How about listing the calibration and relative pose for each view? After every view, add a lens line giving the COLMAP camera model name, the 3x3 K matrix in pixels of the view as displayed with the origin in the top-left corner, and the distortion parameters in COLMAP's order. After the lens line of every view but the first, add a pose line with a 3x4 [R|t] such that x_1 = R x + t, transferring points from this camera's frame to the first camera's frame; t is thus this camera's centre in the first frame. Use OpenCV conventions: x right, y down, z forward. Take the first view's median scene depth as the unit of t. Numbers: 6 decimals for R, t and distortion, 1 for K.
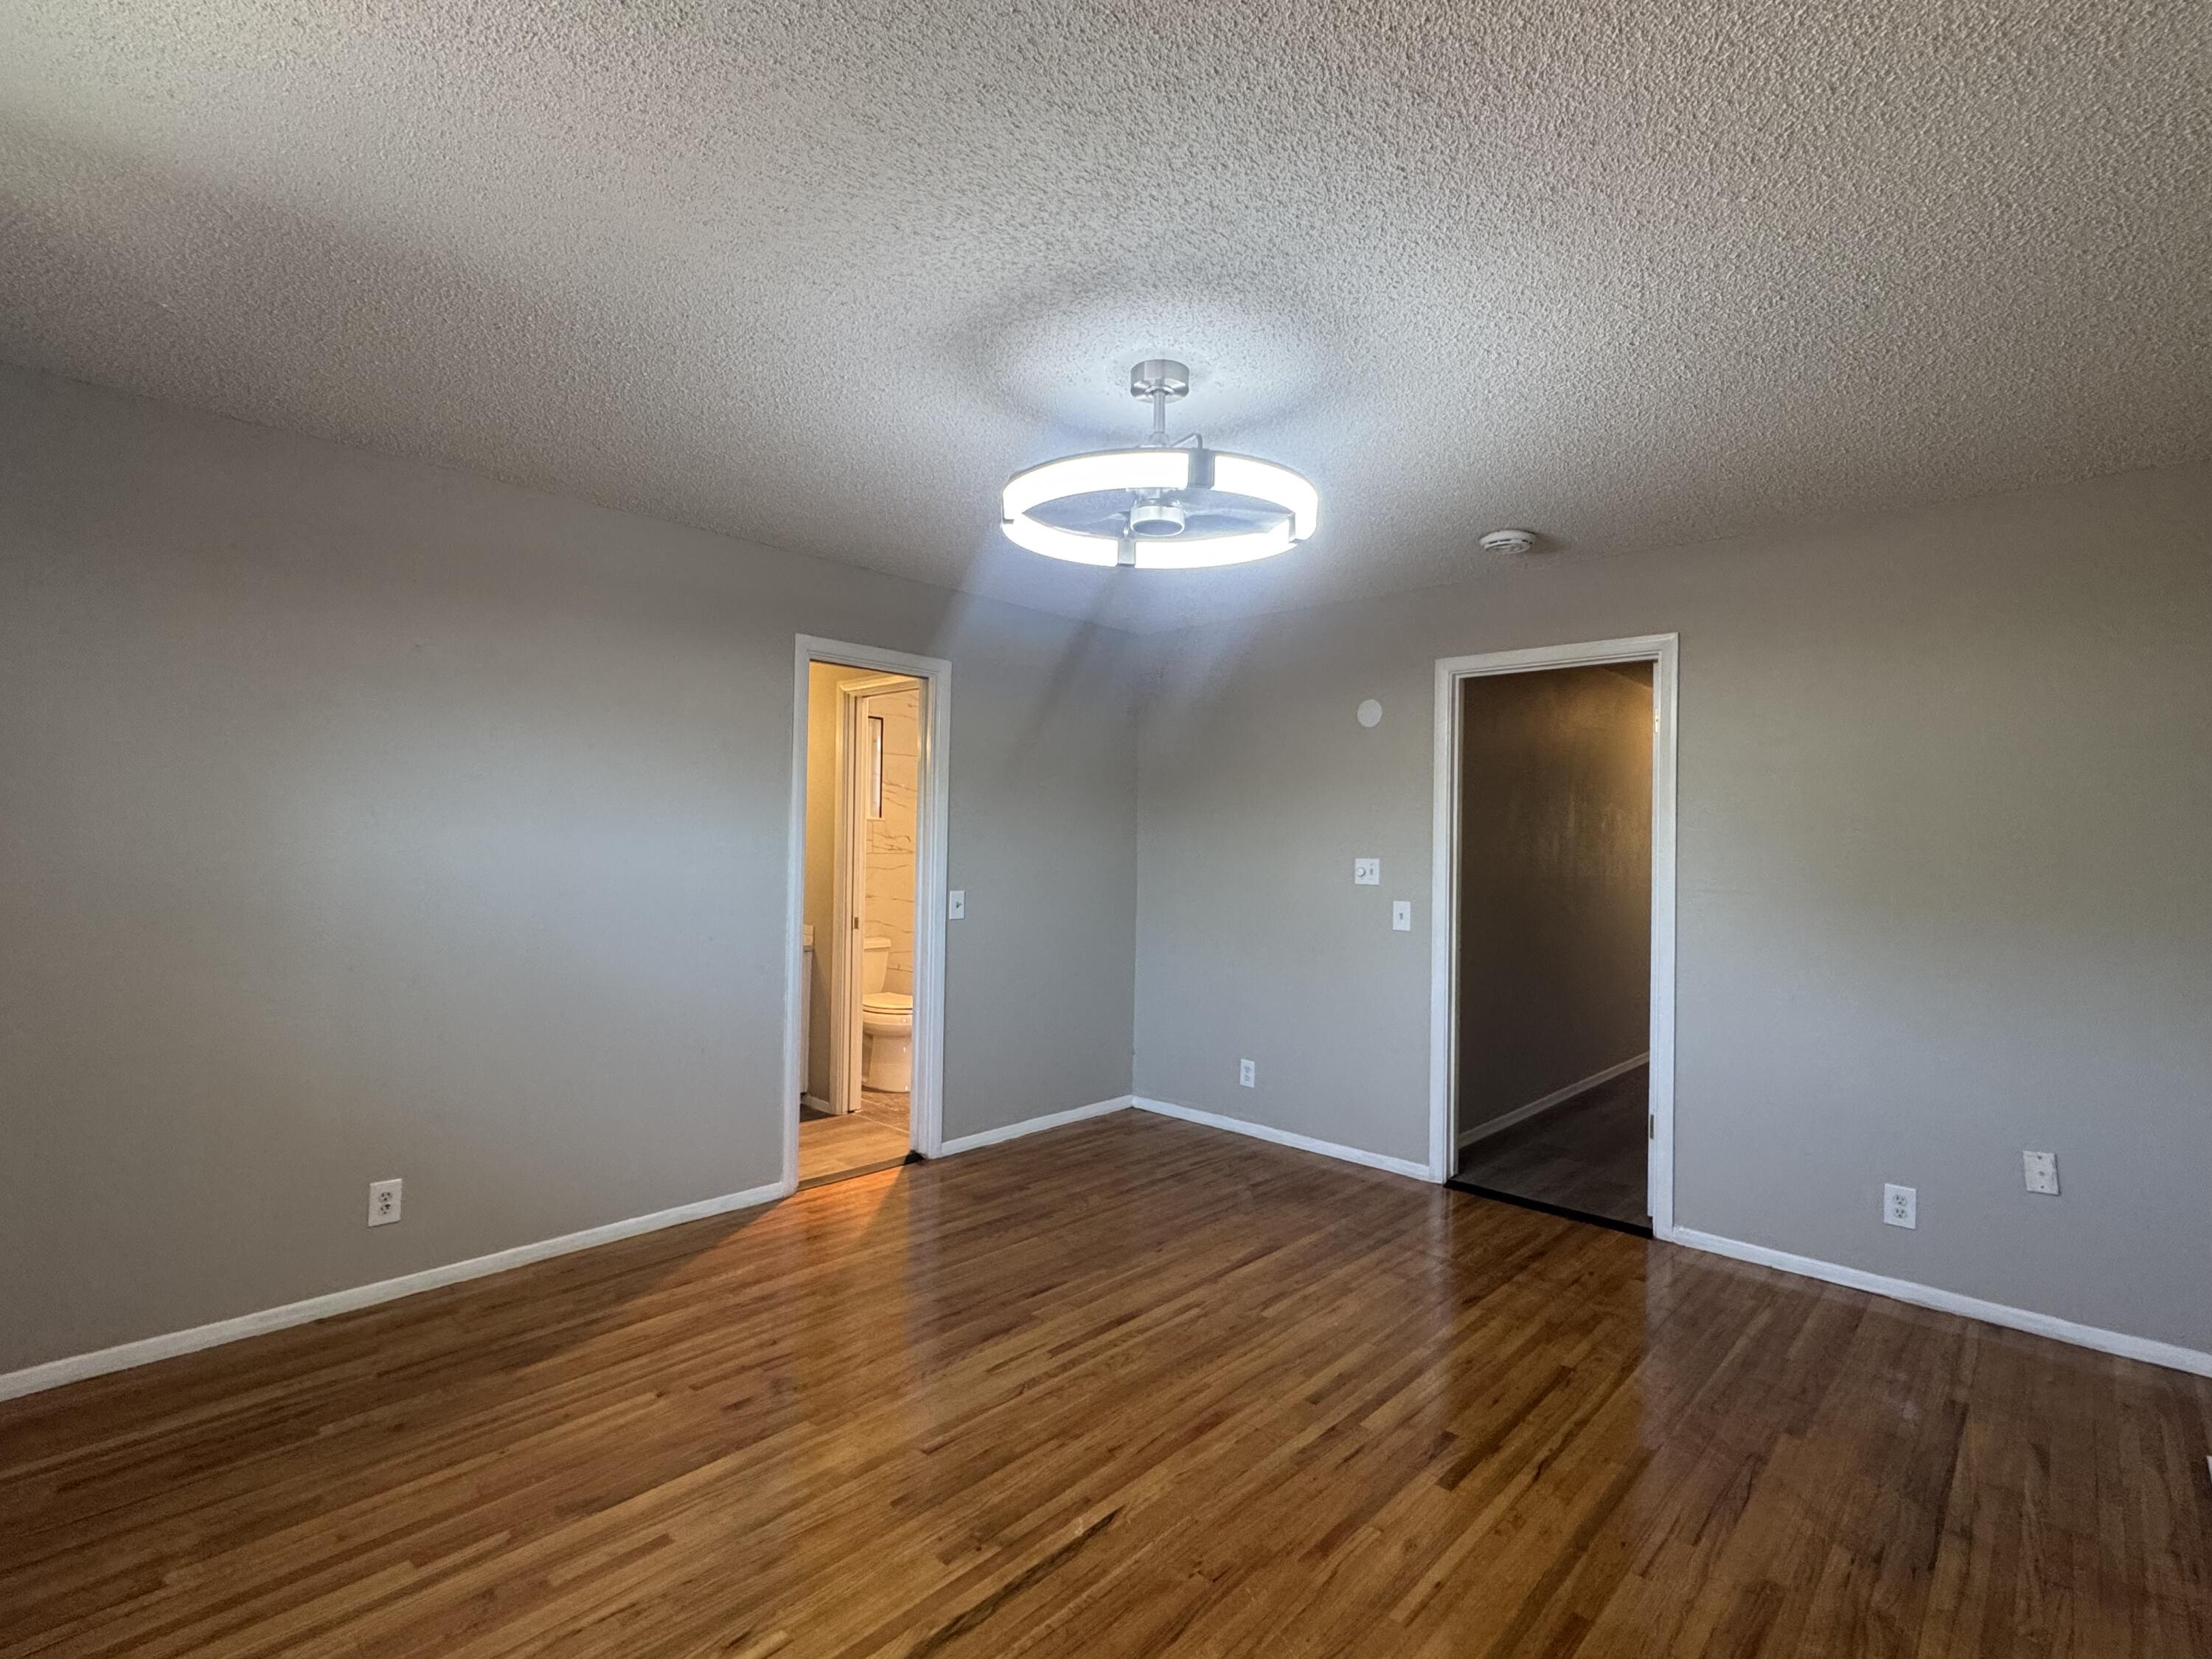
lens RADIAL K [[1038.2, 0, 1102.9], [0, 1038.2, 827.1], [0, 0, 1]] dist [0.000124, -0.000172]
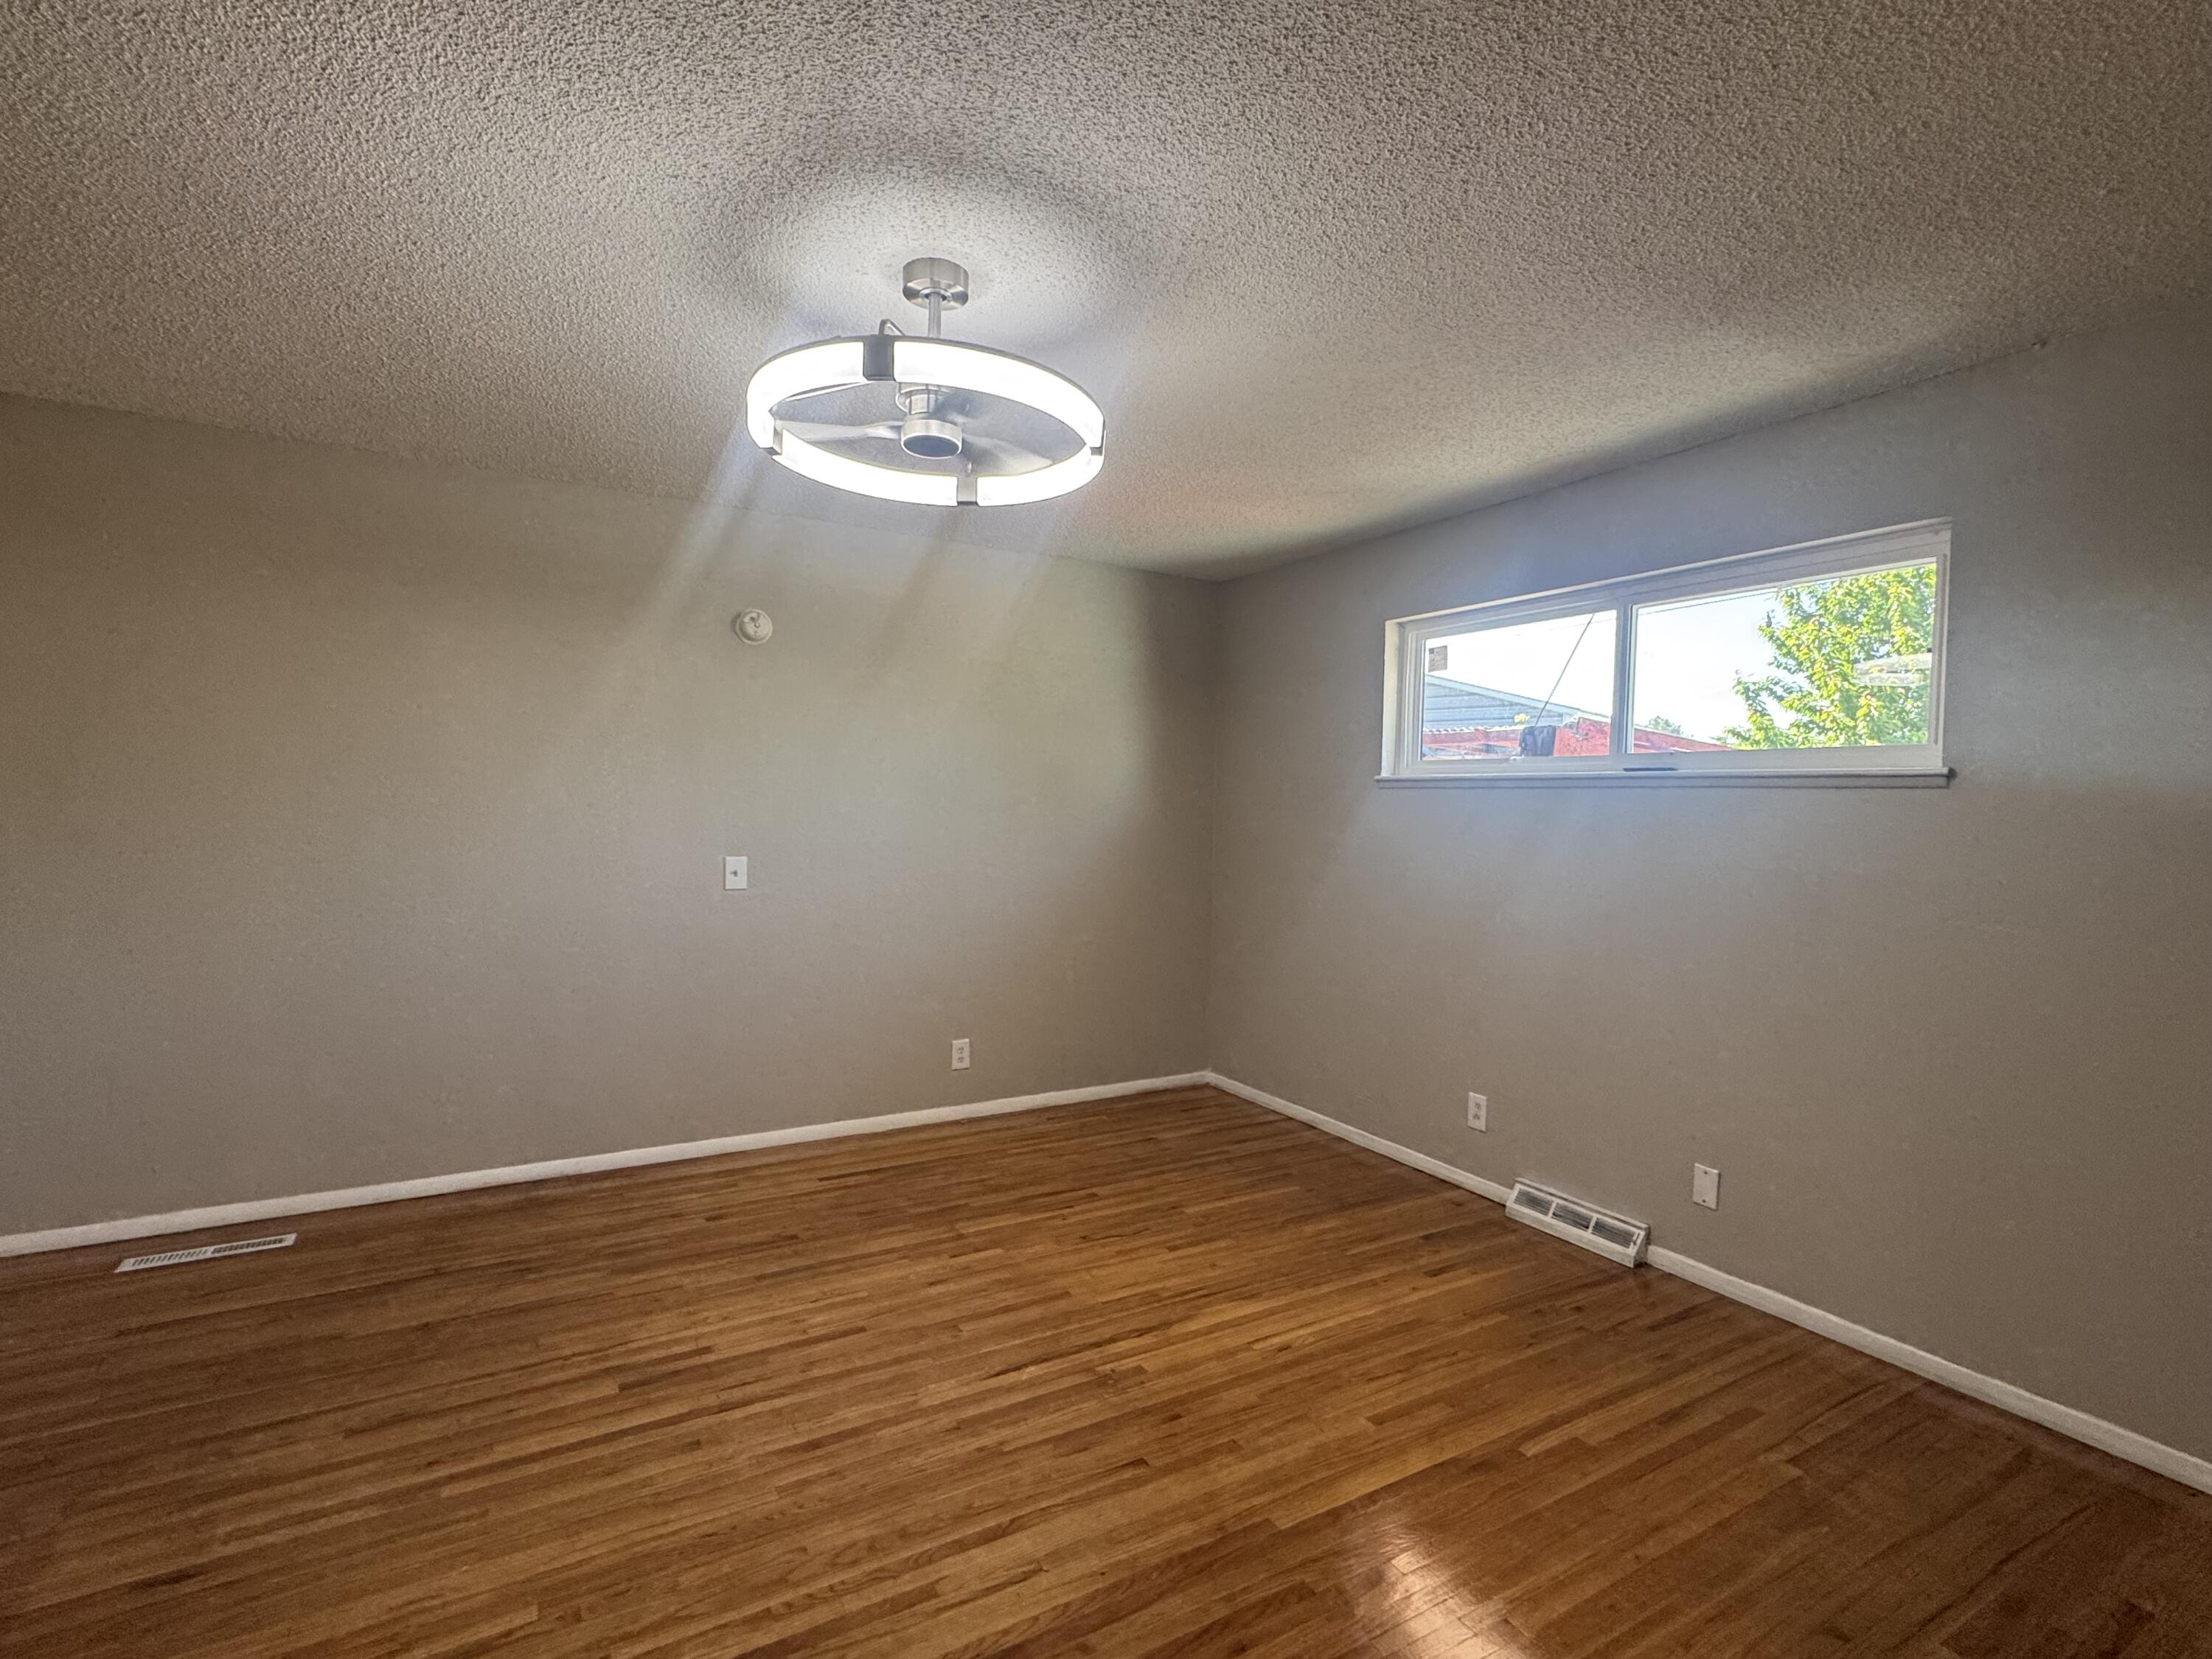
lens RADIAL K [[1038.2, 0, 1102.9], [0, 1038.2, 827.1], [0, 0, 1]] dist [0.000124, -0.000172]
pose [[-0.958665, -0.043248, 0.281231, -0.356840], [-0.041687, 0.999064, 0.011533, 0.023537], [-0.281467, -0.000667, -0.959571, 1.826397]]
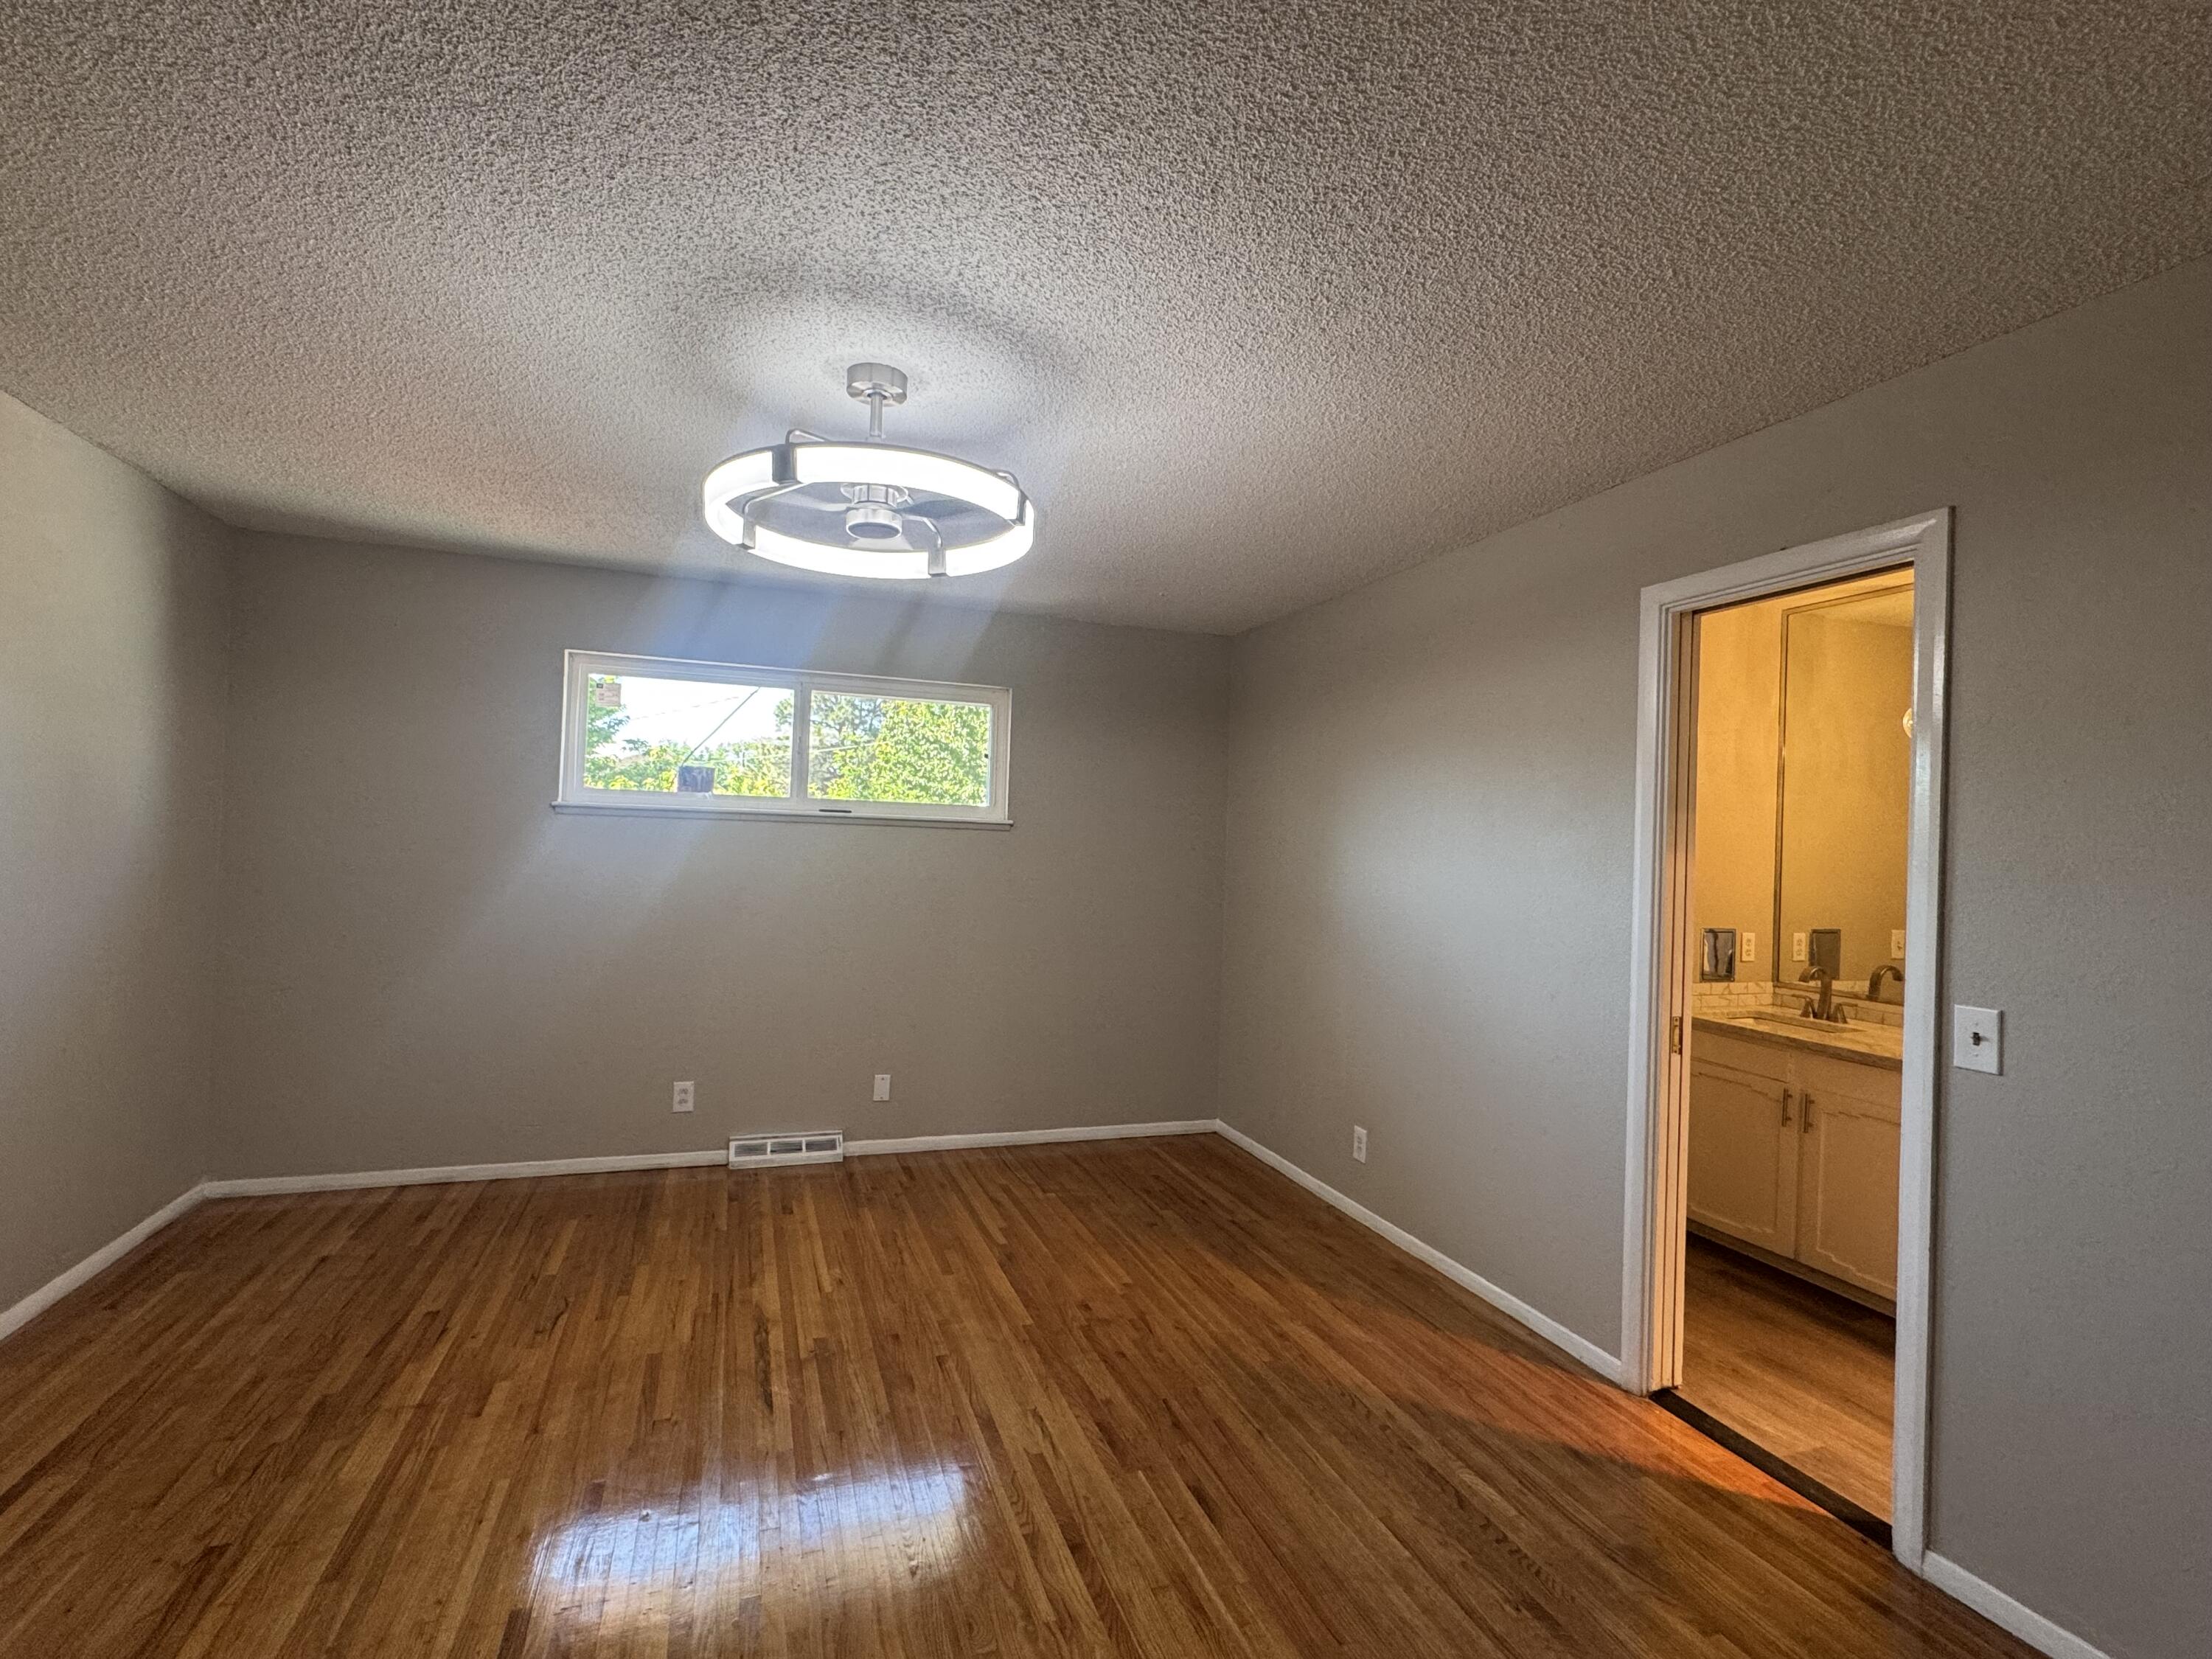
lens RADIAL K [[1038.2, 0, 1102.9], [0, 1038.2, 827.1], [0, 0, 1]] dist [0.000124, -0.000172]
pose [[-0.457755, -0.047366, -0.887816, 0.815782], [-0.028220, 0.998851, -0.038740, 0.023709], [0.888631, 0.007321, -0.458565, 1.651780]]
